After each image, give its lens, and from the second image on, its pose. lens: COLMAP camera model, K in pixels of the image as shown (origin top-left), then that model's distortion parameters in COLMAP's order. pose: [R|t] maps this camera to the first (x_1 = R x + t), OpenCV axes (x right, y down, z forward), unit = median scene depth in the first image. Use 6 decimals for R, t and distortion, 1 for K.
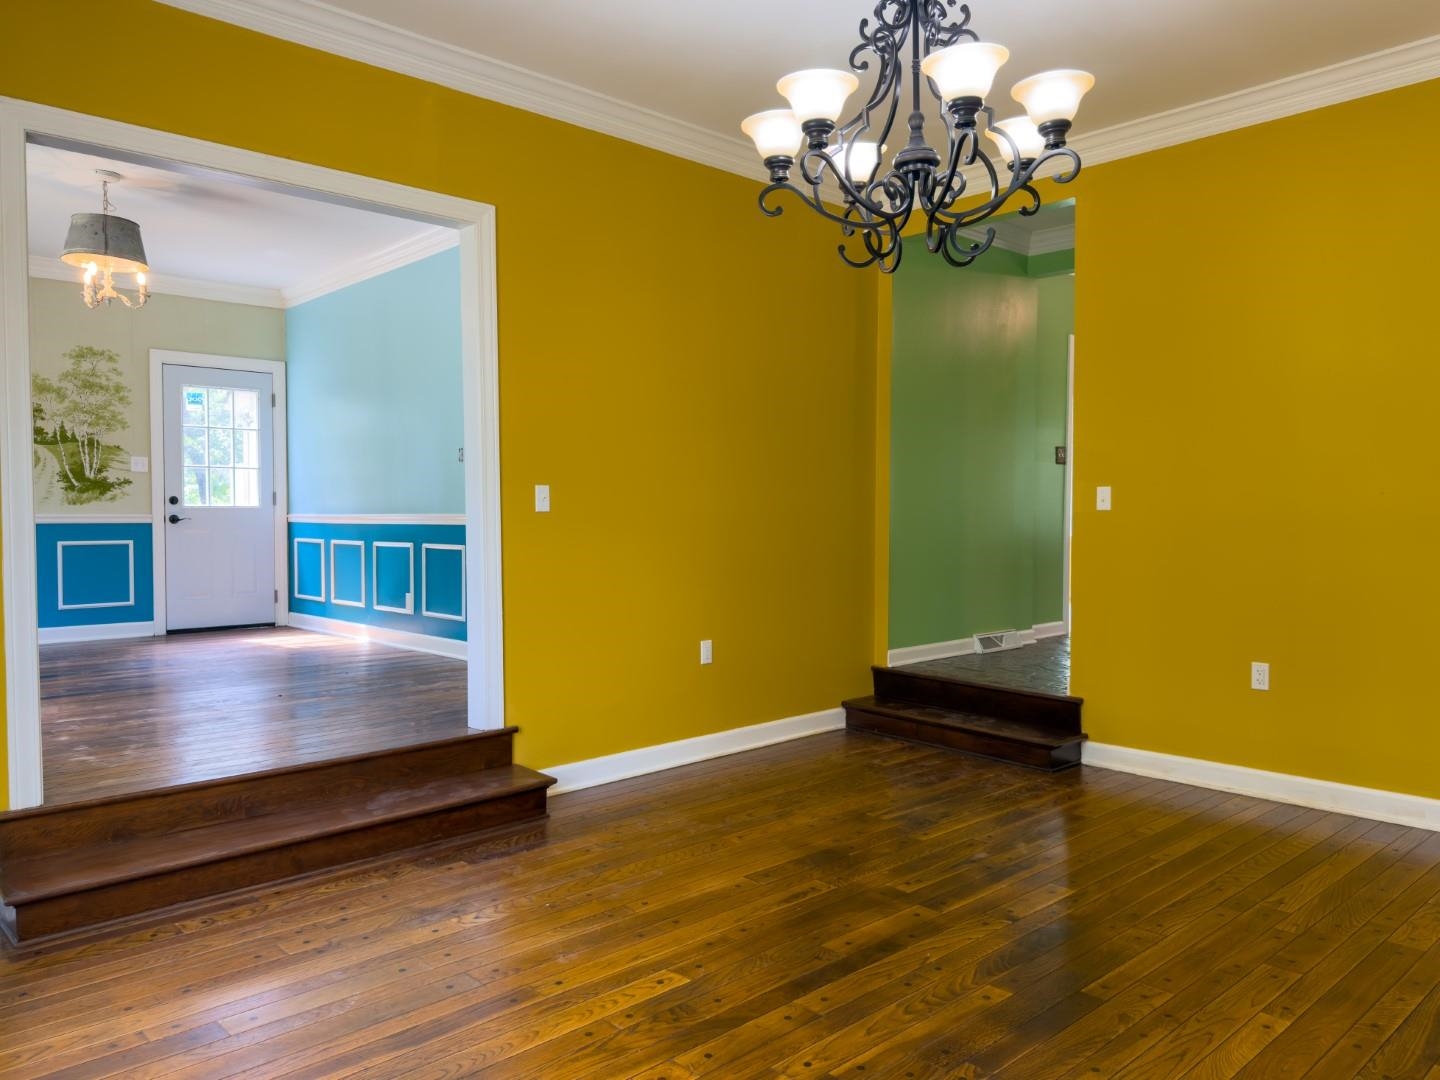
lens RADIAL K [[1045.7, 0, 713.5], [0, 1045.7, 548.7], [0, 0, 1]] dist [0.013483, -0.002519]
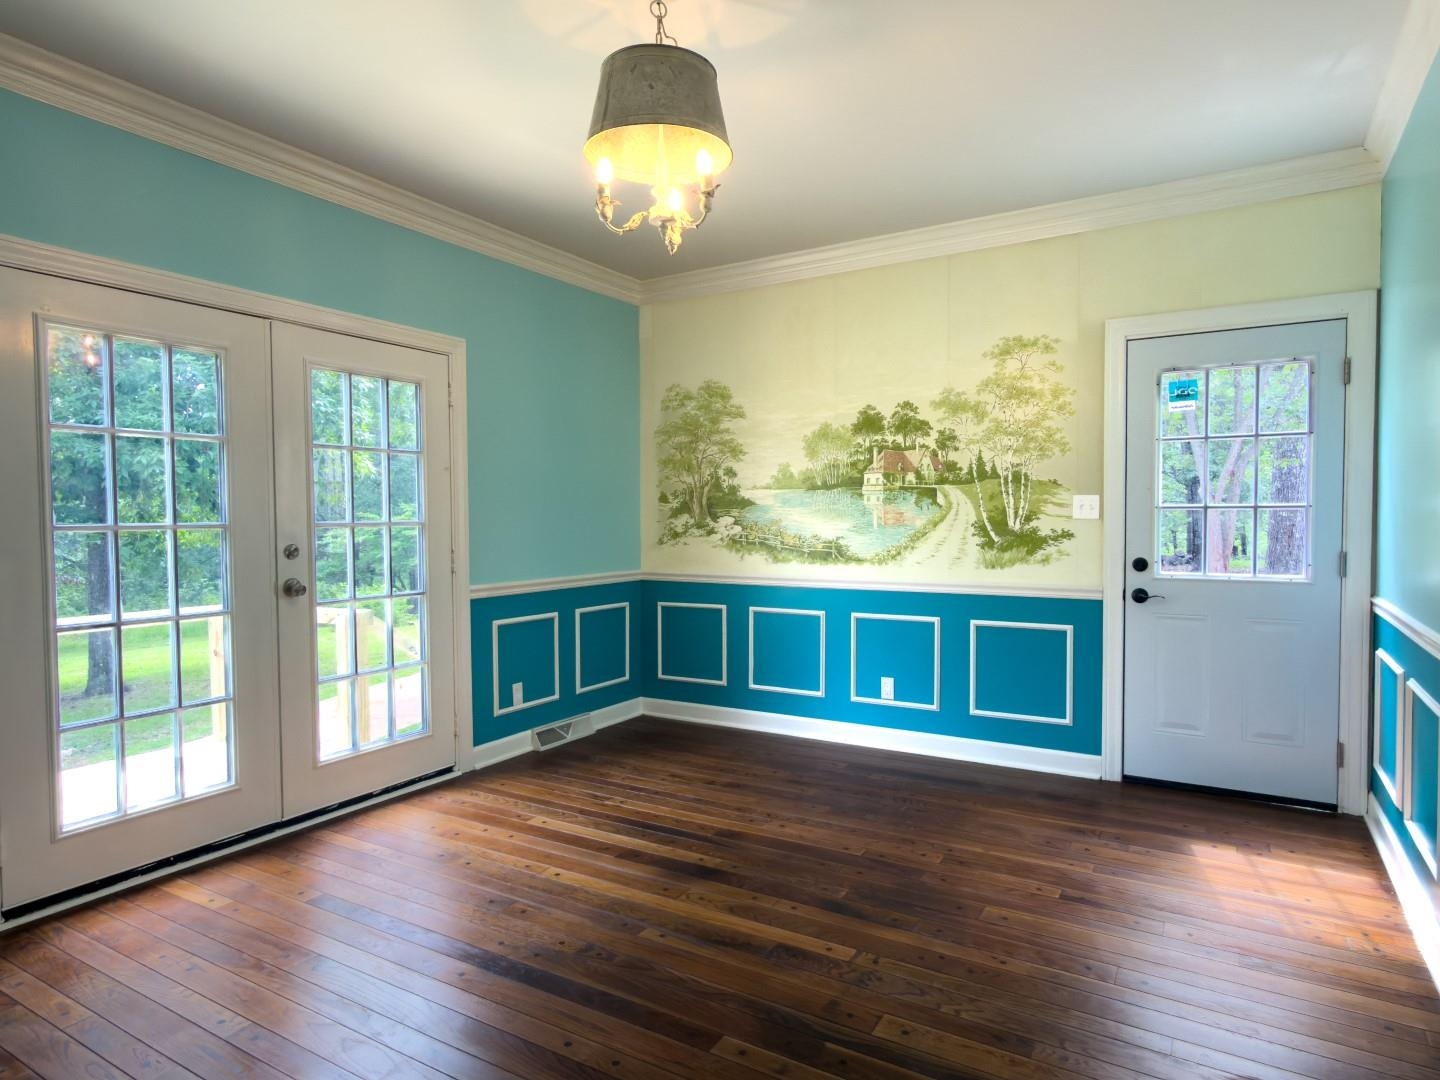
lens RADIAL K [[857.6, 0, 717.7], [0, 857.6, 538.9], [0, 0, 1]] dist [0.000010, 0.002805]
pose [[0.255861, 0.031800, -0.966190, -0.106571], [-0.024006, 0.999360, 0.026534, -0.072171], [0.966415, 0.016405, 0.256461, 0.677134]]
